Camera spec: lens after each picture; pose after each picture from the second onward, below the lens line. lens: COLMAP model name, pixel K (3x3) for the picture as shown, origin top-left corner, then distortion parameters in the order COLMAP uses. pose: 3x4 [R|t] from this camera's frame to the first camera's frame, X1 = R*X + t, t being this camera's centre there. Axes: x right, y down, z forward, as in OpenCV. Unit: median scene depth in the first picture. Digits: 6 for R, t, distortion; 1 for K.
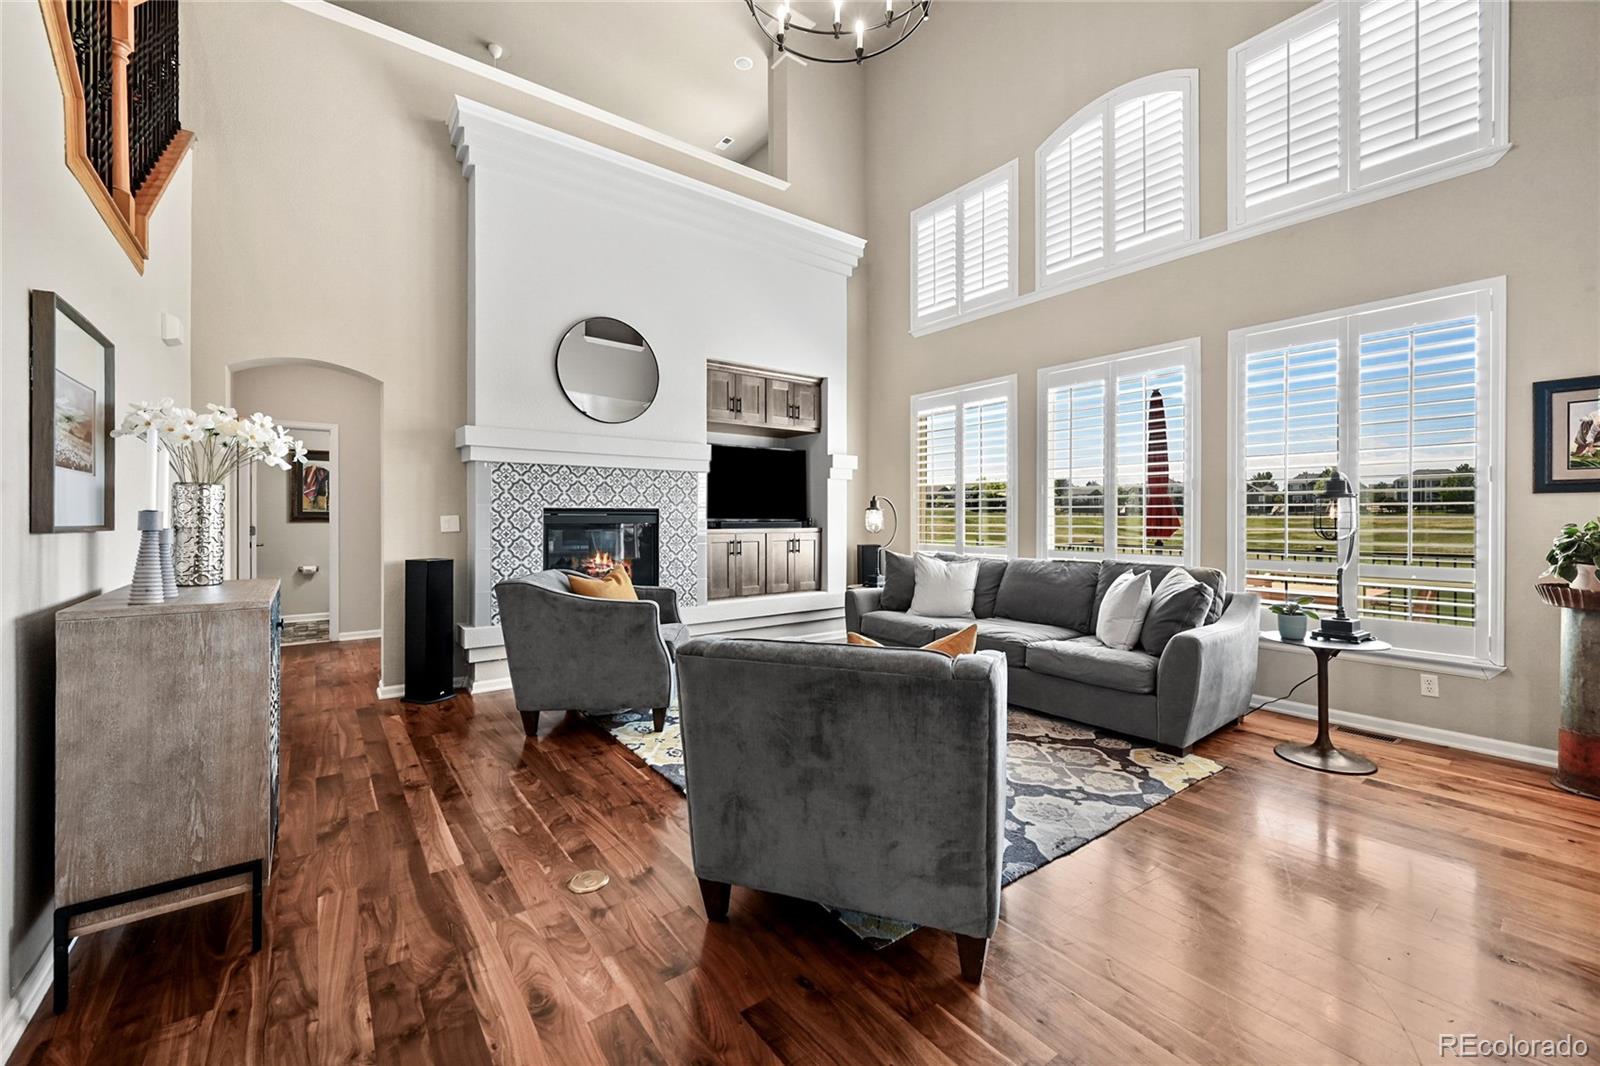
lens RADIAL K [[639.7, 0, 802.6], [0, 639.7, 519.7], [0, 0, 1]] dist [-0.000250, -0.000107]
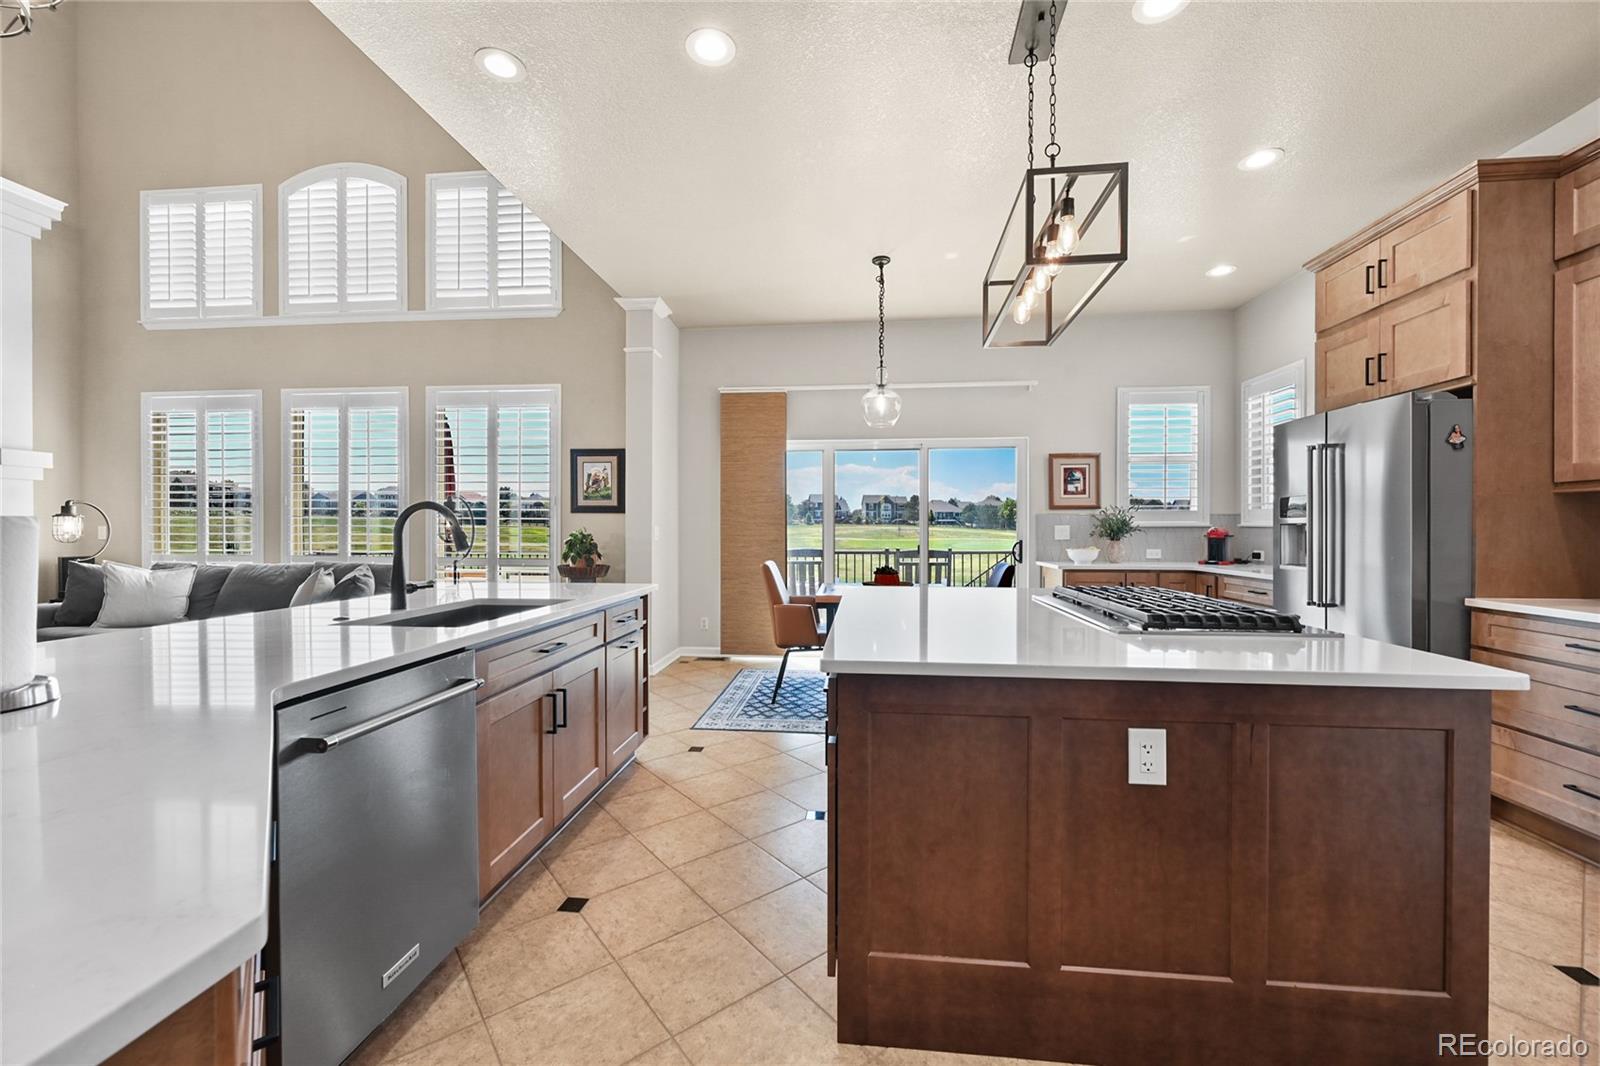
lens RADIAL K [[631.0, 0, 799.8], [0, 631.0, 535.4], [0, 0, 1]] dist [0.000102, -0.000050]
pose [[0.685431, -0.004180, 0.728125, 0.221093], [-0.000901, 0.999978, 0.006589, 0.005381], [-0.728137, -0.005173, 0.685413, -0.429971]]
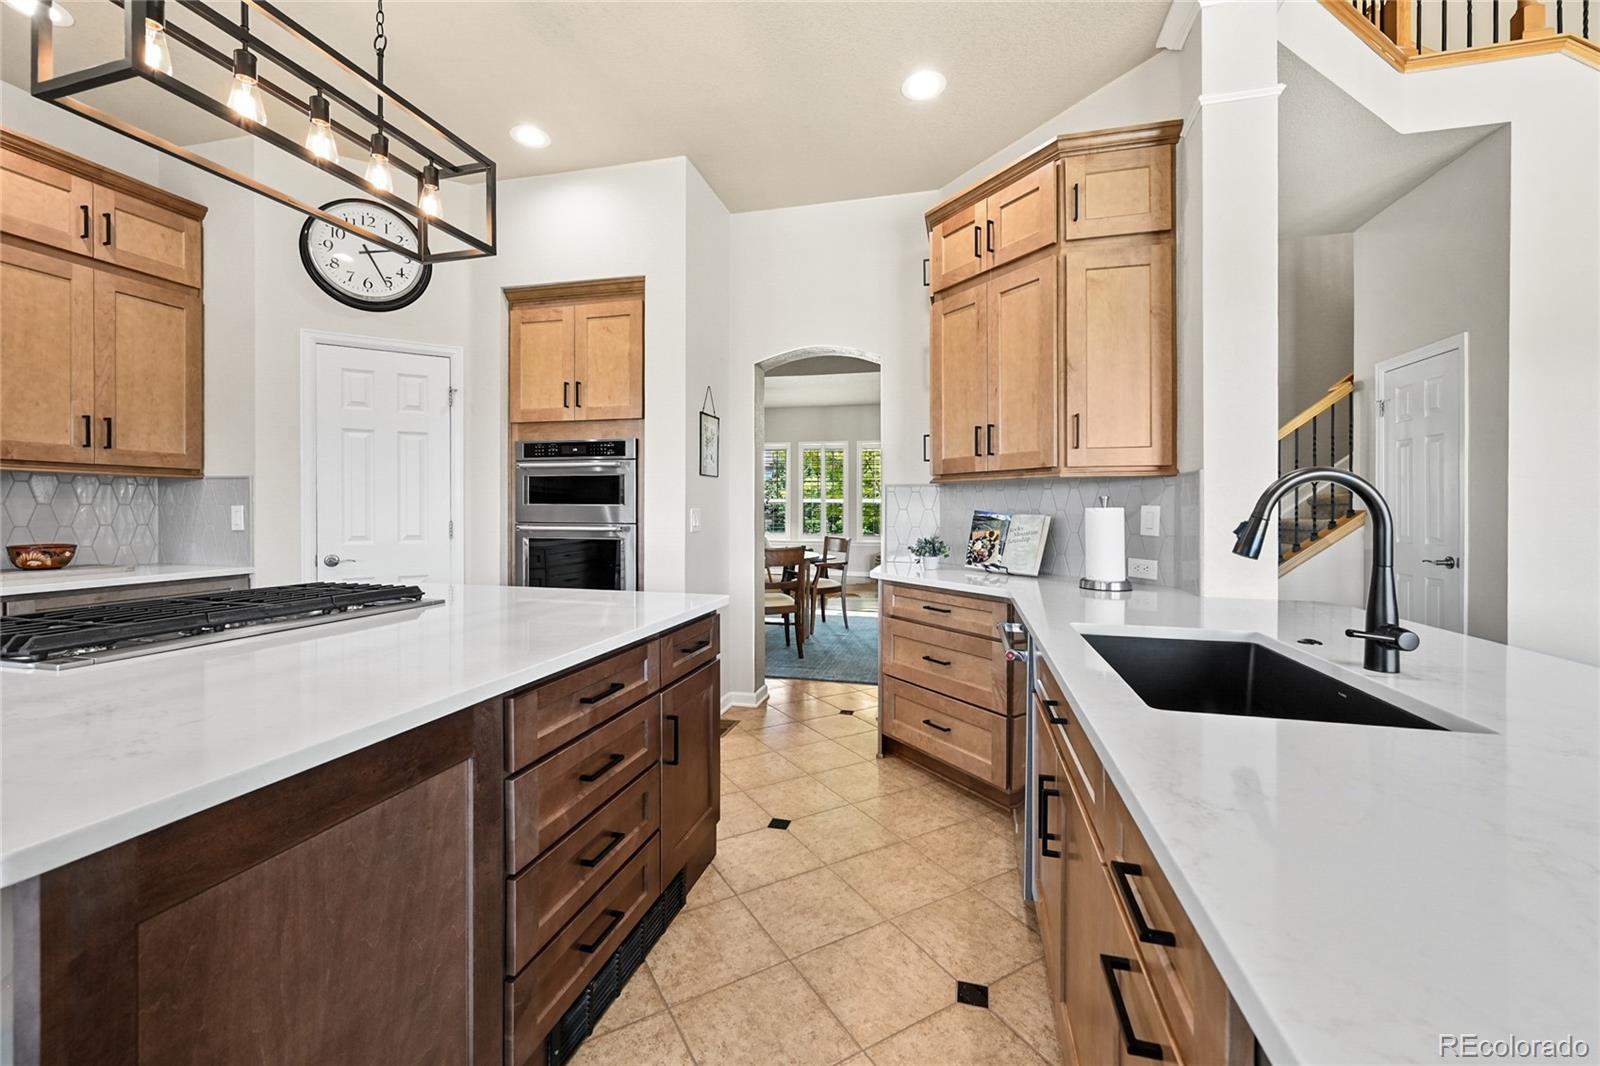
lens RADIAL K [[648.8, 0, 800.3], [0, 648.8, 516.8], [0, 0, 1]] dist [-0.000444, -0.000229]
pose [[-0.785290, 0.002993, -0.619121, 0.729811], [-0.006975, 0.999882, 0.013681, -0.001069], [0.619089, 0.015062, -0.785177, 0.207681]]
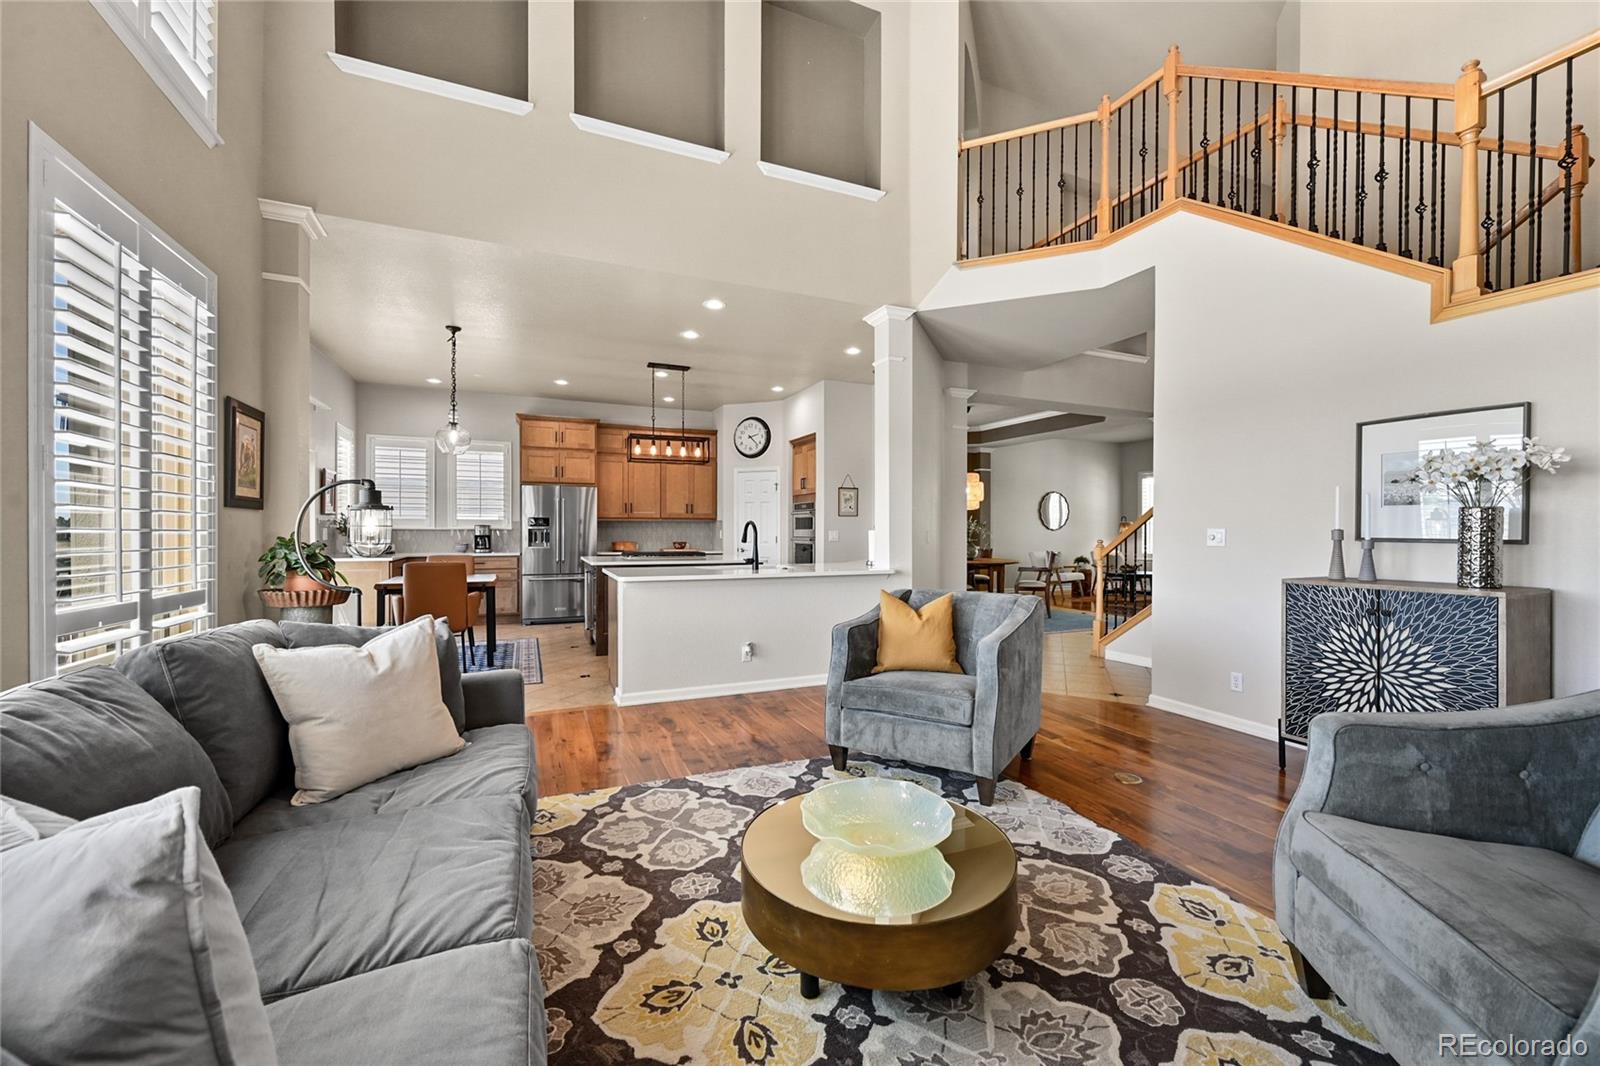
lens RADIAL K [[631.0, 0, 799.8], [0, 631.0, 535.4], [0, 0, 1]] dist [0.000102, -0.000050]
pose [[-0.970118, -0.004945, 0.242584, 0.023016], [-0.002351, 0.999937, 0.010984, -0.006427], [-0.242623, 0.010086, -0.970068, 1.197271]]
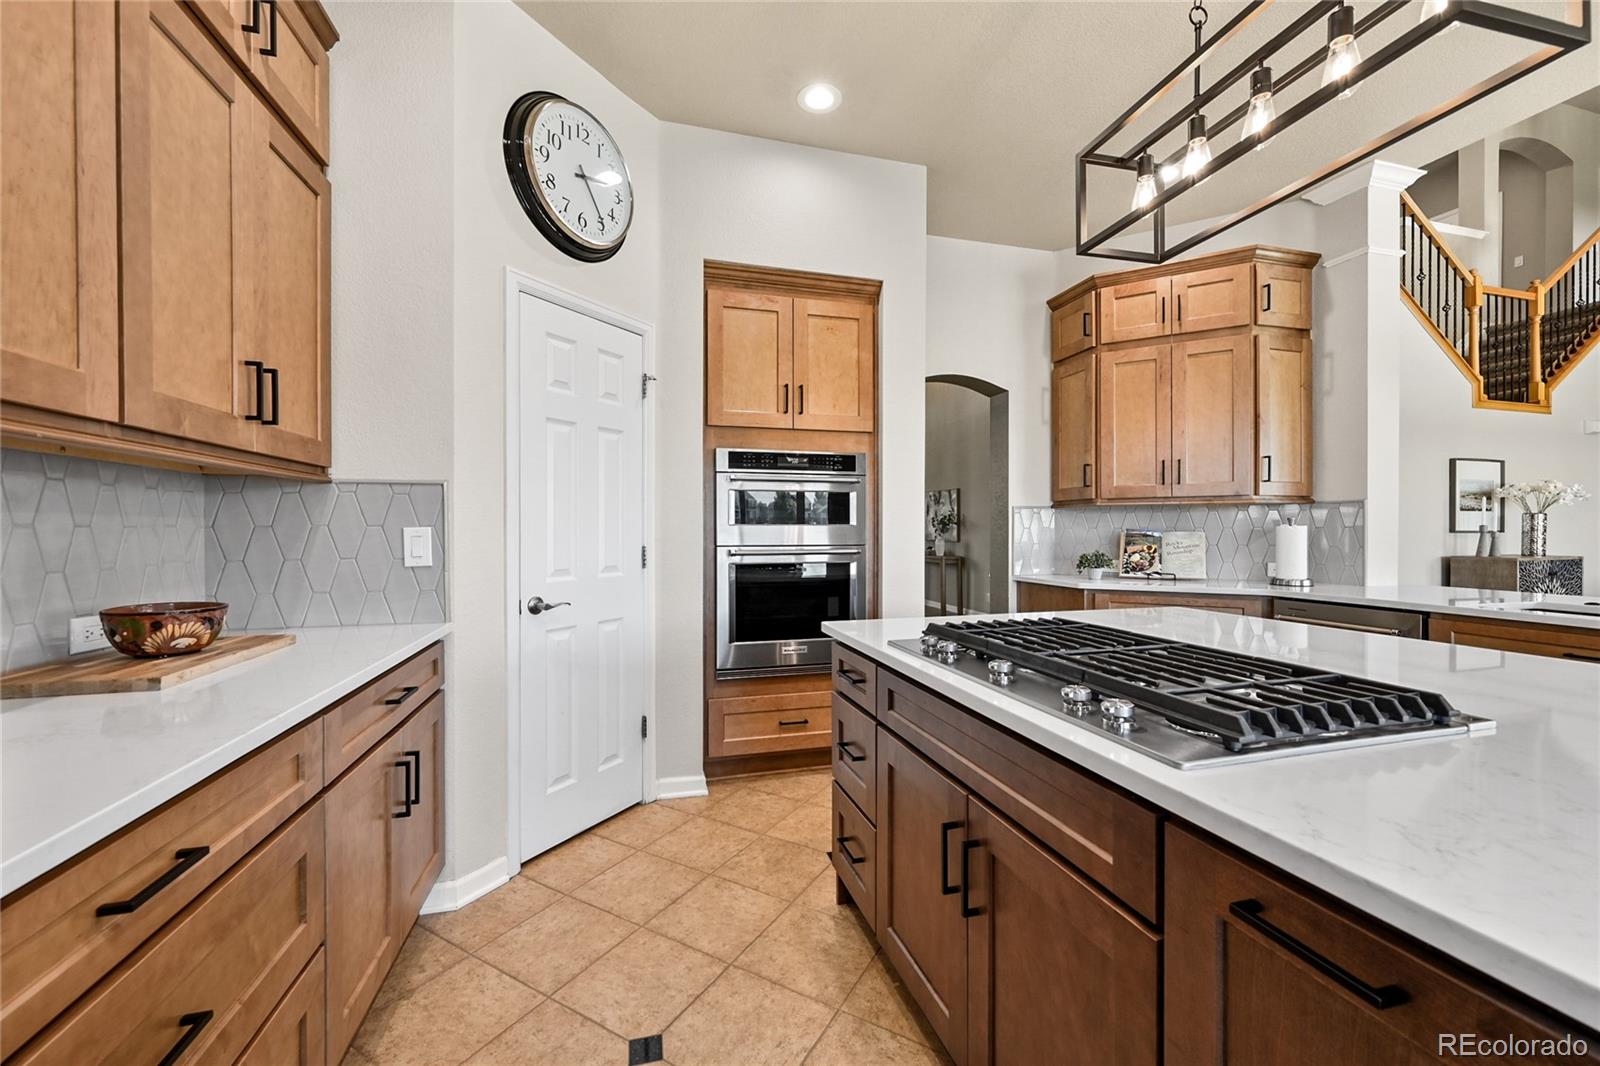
lens RADIAL K [[640.5, 0, 797.0], [0, 640.5, 530.8], [0, 0, 1]] dist [-0.001132, -0.000051]
pose [[-0.369183, 0.000698, -0.929357, 1.088618], [-0.000688, 0.999999, 0.001024, 0.002632], [0.929357, 0.001018, -0.369182, -0.327642]]
